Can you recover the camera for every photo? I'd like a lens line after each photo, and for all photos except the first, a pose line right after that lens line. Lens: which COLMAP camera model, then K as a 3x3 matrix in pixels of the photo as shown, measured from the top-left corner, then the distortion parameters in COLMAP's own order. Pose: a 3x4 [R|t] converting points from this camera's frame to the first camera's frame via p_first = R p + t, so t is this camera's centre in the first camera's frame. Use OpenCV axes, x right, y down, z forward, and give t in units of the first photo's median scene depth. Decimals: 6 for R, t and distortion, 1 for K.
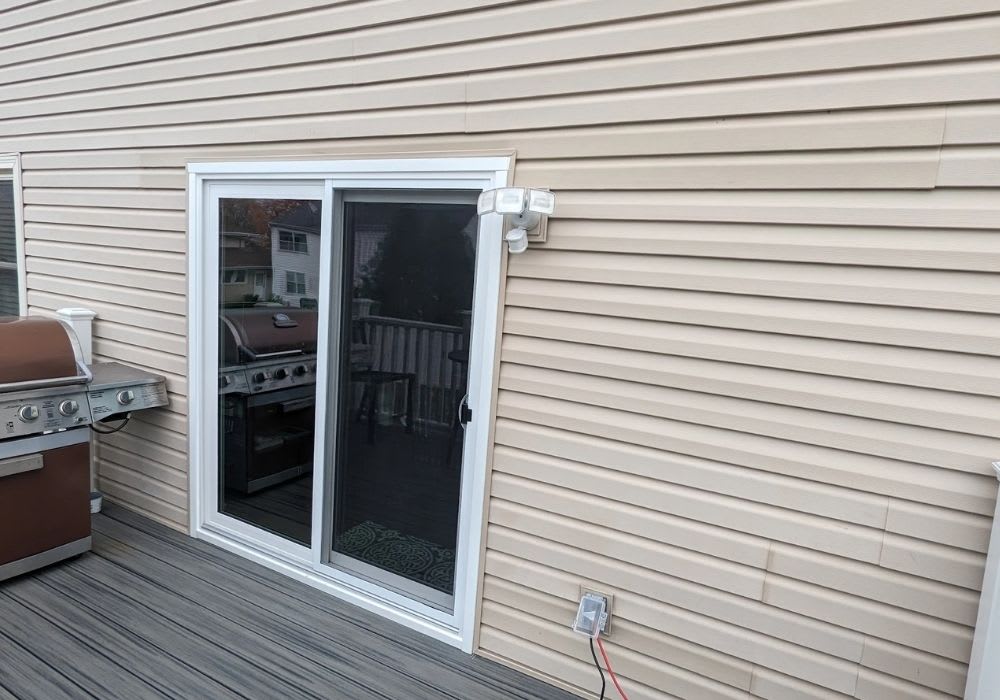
lens RADIAL K [[557.4, 0, 500.0], [0, 557.4, 350.0], [0, 0, 1]] dist [0.002312, -0.000203]
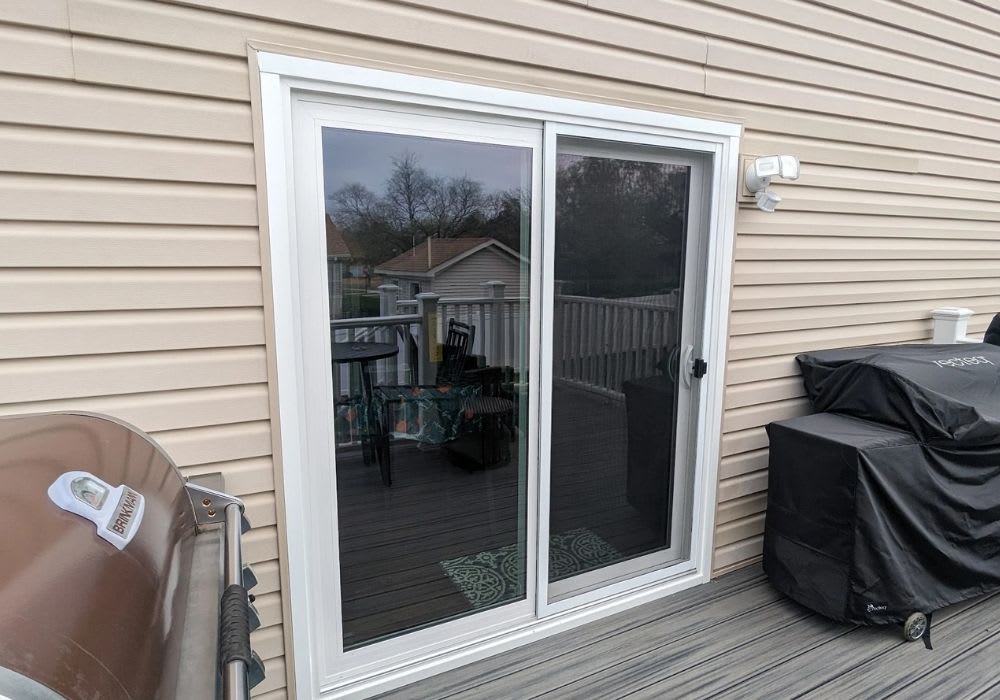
lens RADIAL K [[557.4, 0, 500.0], [0, 557.4, 350.0], [0, 0, 1]] dist [0.002312, -0.000203]
pose [[0.600481, -0.202318, 0.773621, -1.004893], [0.160019, 0.978297, 0.131639, -0.108881], [-0.783464, 0.044747, 0.619823, 0.585115]]
